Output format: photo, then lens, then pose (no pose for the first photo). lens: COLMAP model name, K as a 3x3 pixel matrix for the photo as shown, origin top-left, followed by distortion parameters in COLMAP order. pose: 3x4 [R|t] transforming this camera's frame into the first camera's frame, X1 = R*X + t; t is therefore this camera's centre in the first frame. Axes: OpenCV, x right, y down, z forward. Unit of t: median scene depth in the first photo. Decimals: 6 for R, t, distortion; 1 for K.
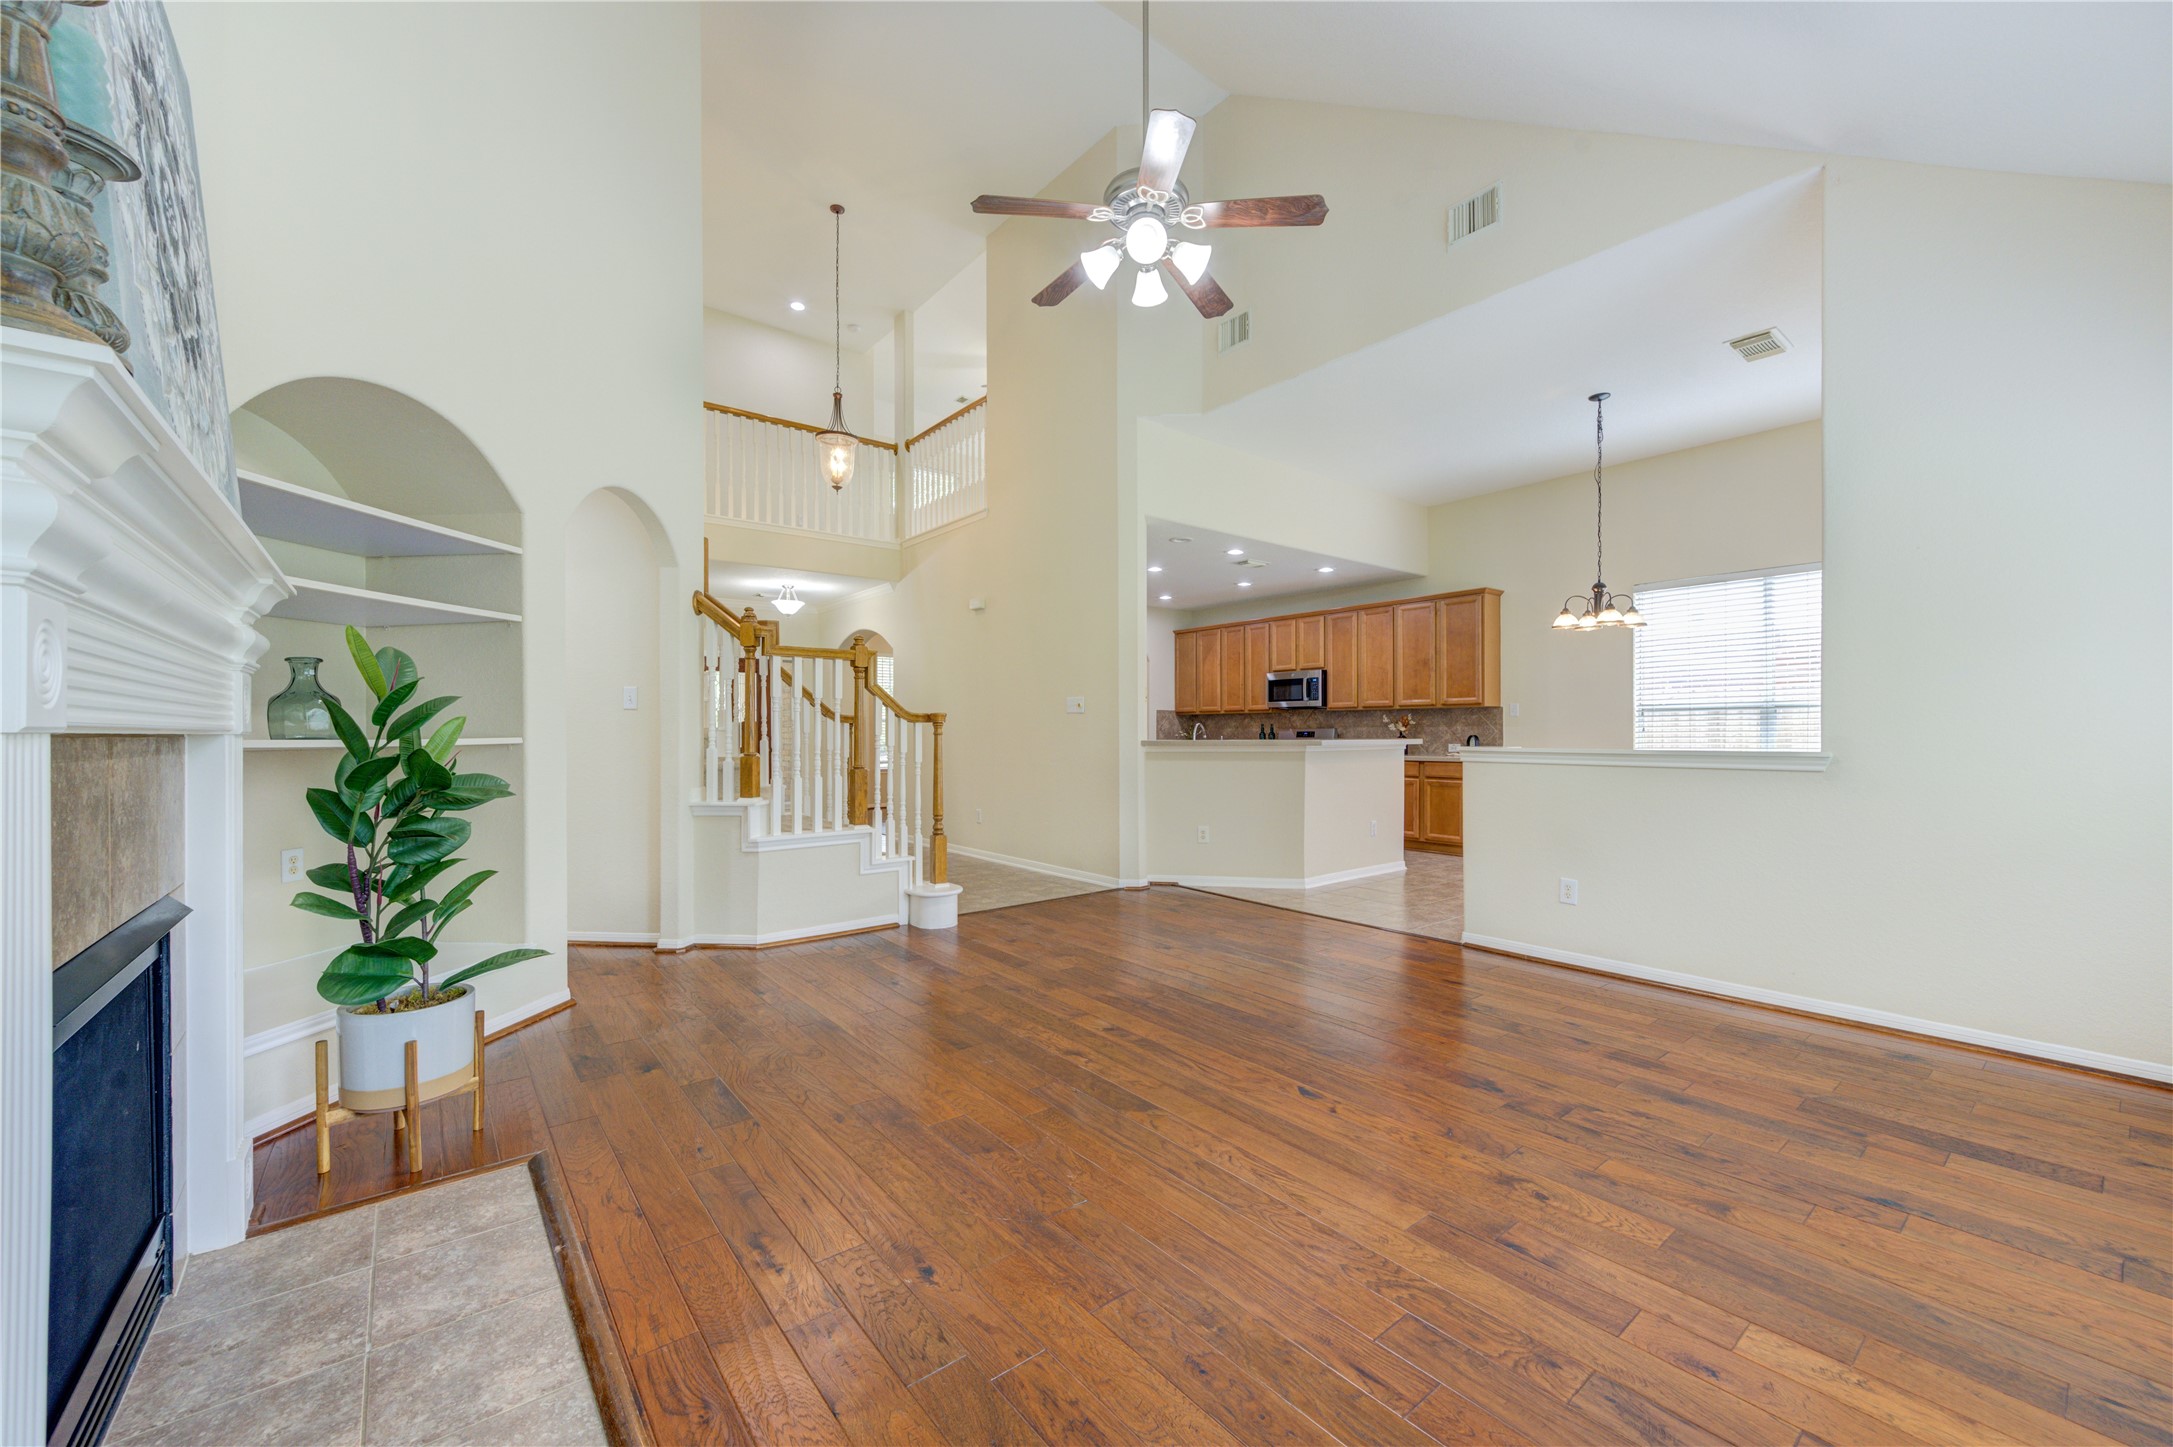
lens RADIAL K [[865.6, 0, 1081.4], [0, 865.6, 728.1], [0, 0, 1]] dist [0.001574, -0.000267]
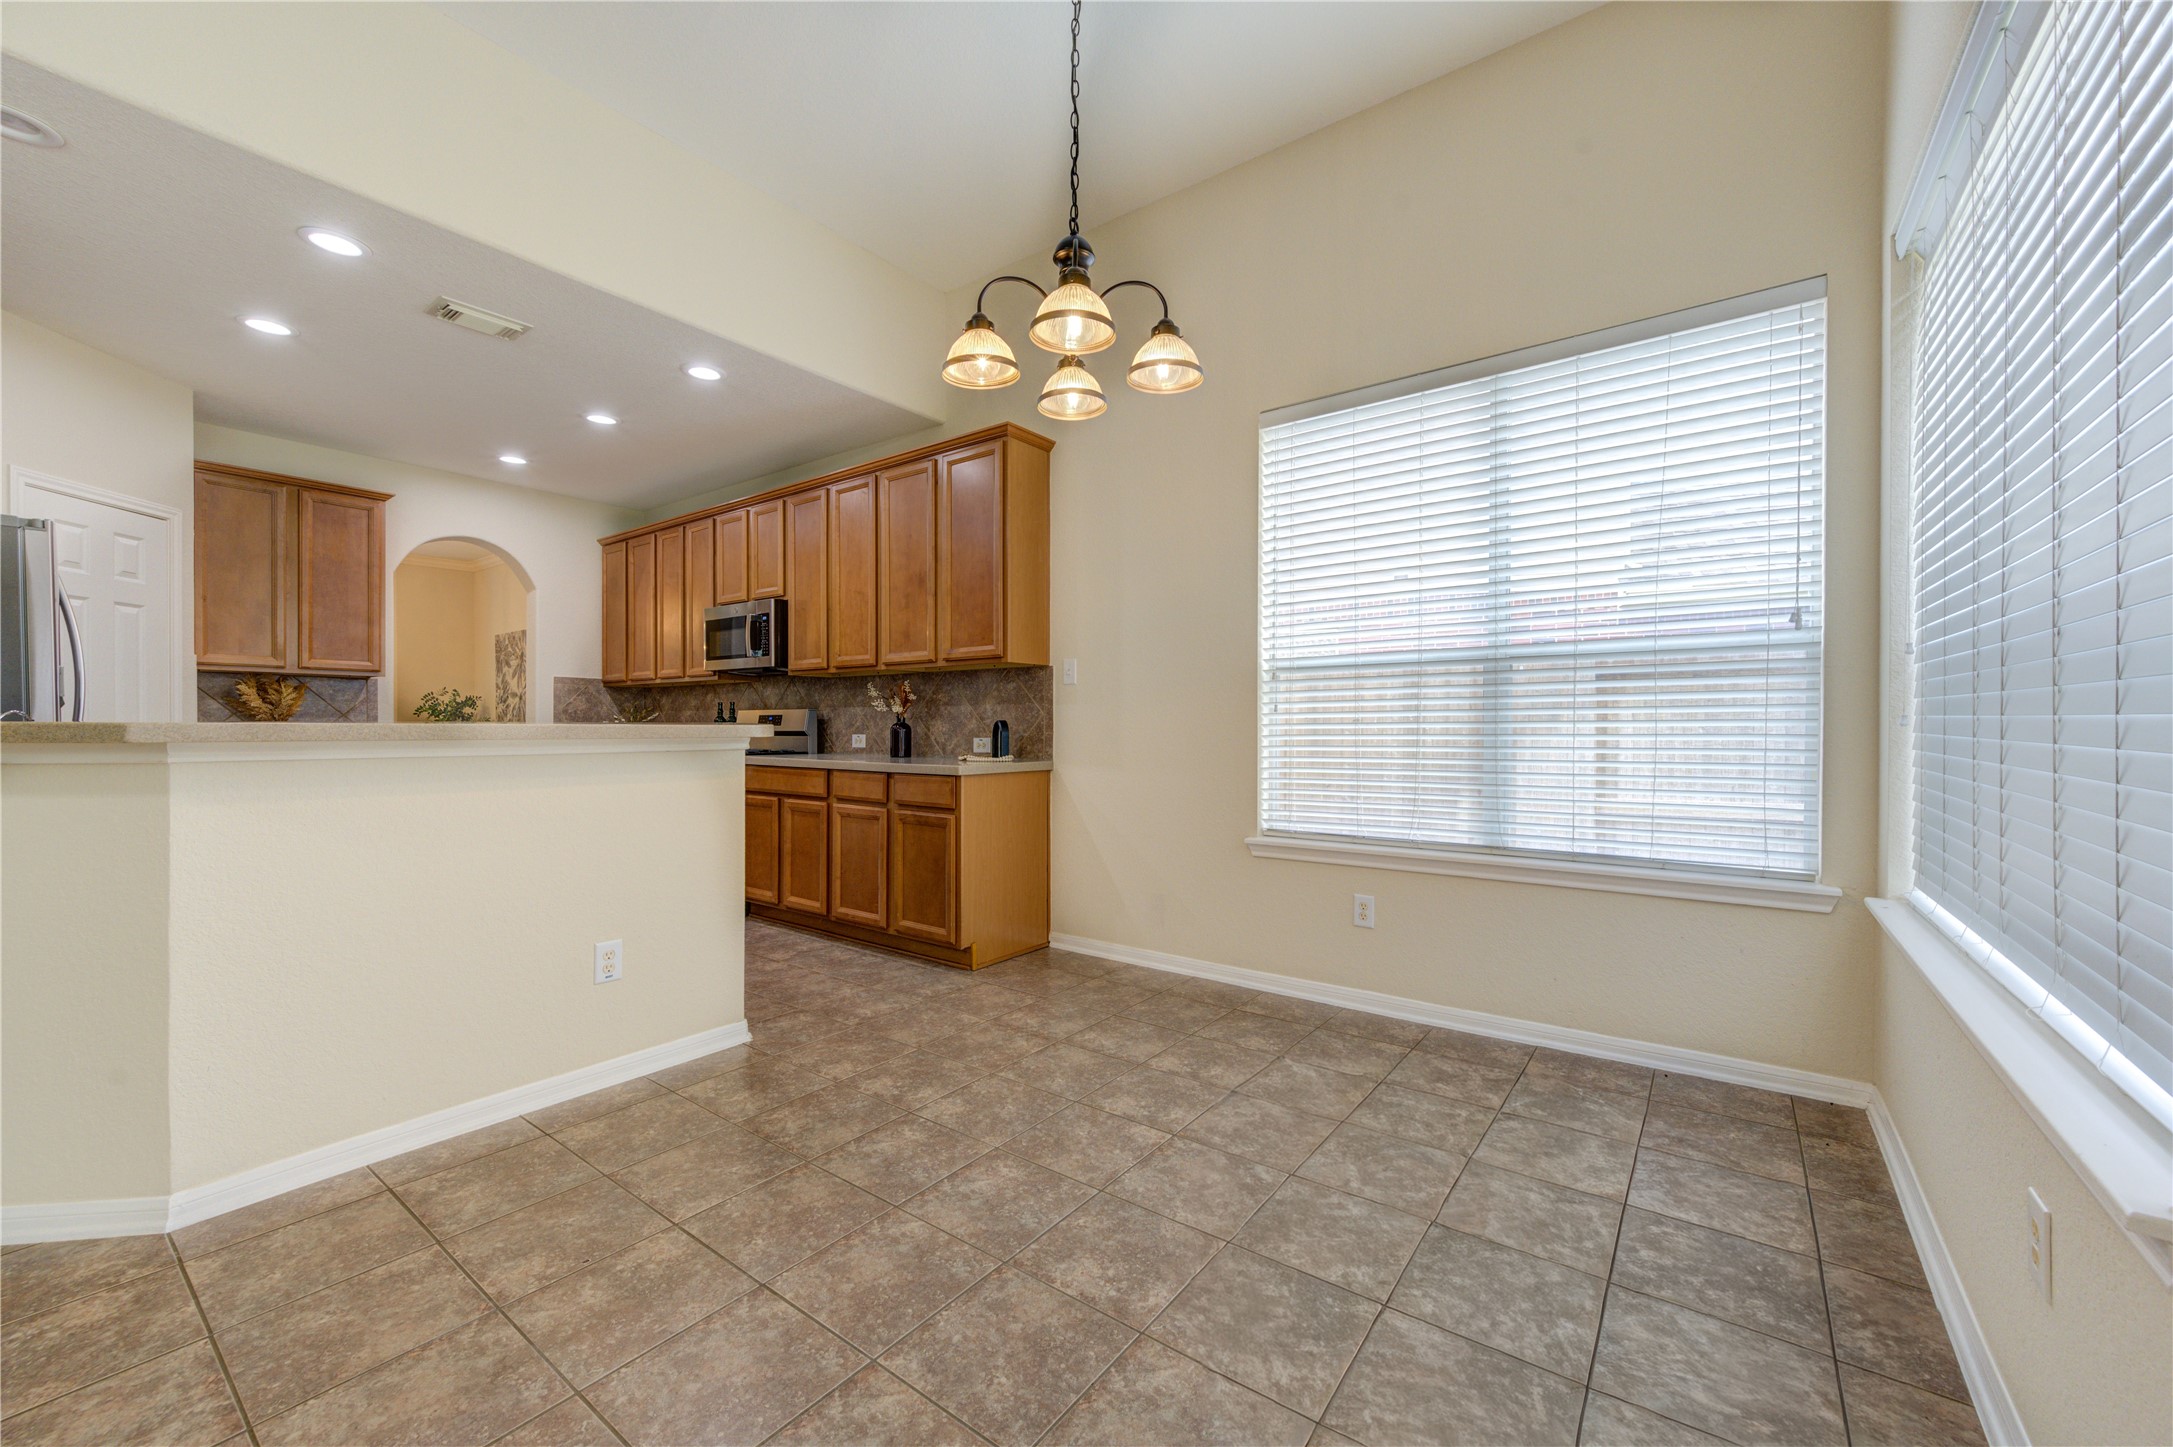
lens RADIAL K [[865.6, 0, 1089.8], [0, 865.6, 727.5], [0, 0, 1]] dist [0.001574, -0.000267]
pose [[0.967551, 0.006597, 0.252591, 0.353321], [-0.007978, 0.999958, 0.004443, 0.008769], [-0.252551, -0.006314, 0.967563, 0.462402]]
